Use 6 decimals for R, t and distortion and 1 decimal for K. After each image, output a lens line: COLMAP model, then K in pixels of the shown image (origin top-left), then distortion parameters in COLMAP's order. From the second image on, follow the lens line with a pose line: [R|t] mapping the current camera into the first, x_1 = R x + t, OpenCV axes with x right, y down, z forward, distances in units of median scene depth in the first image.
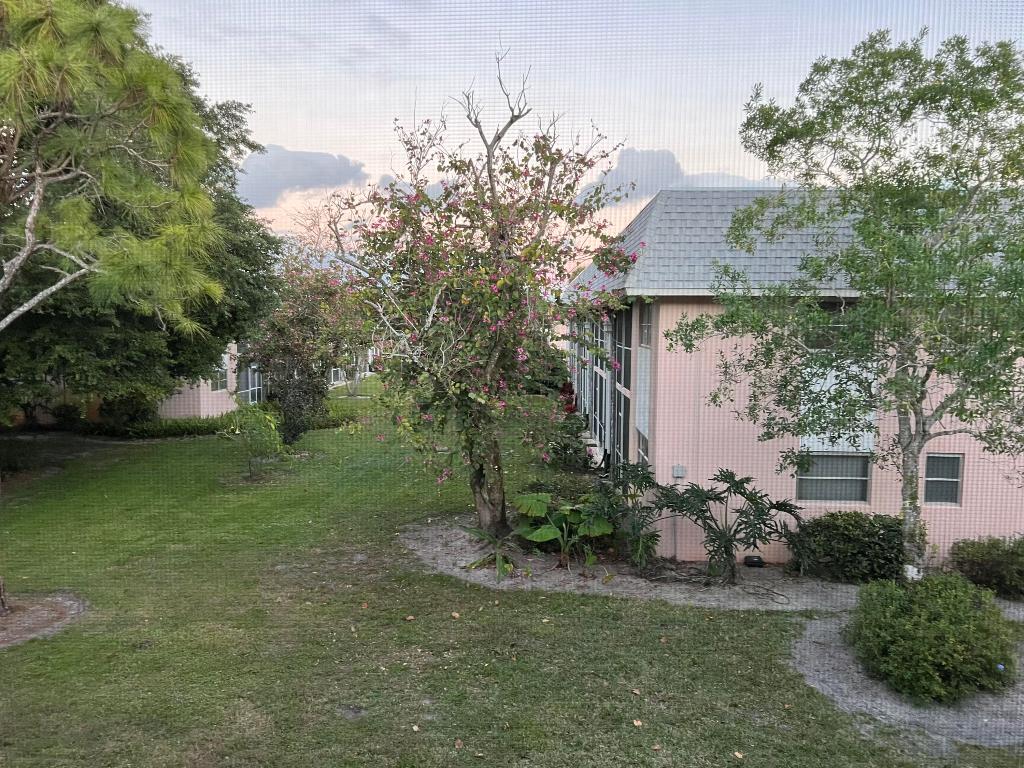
lens RADIAL K [[768.0, 0, 512.1], [0, 768.0, 379.5], [0, 0, 1]] dist [0.046068, -0.008900]
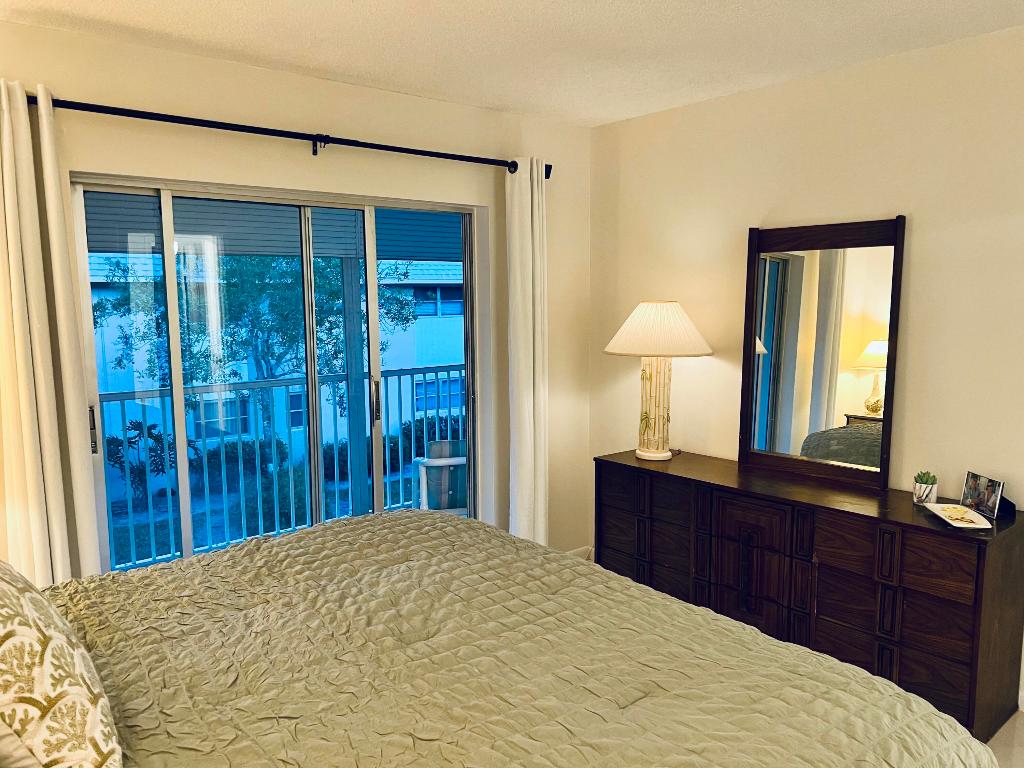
lens RADIAL K [[768.0, 0, 510.8], [0, 768.0, 382.8], [0, 0, 1]] dist [0.046068, -0.008900]
pose [[0.745651, -0.099074, 0.658931, -0.099262], [0.077116, 0.995071, 0.062350, 0.023695], [-0.661860, 0.004323, 0.749615, -0.374114]]
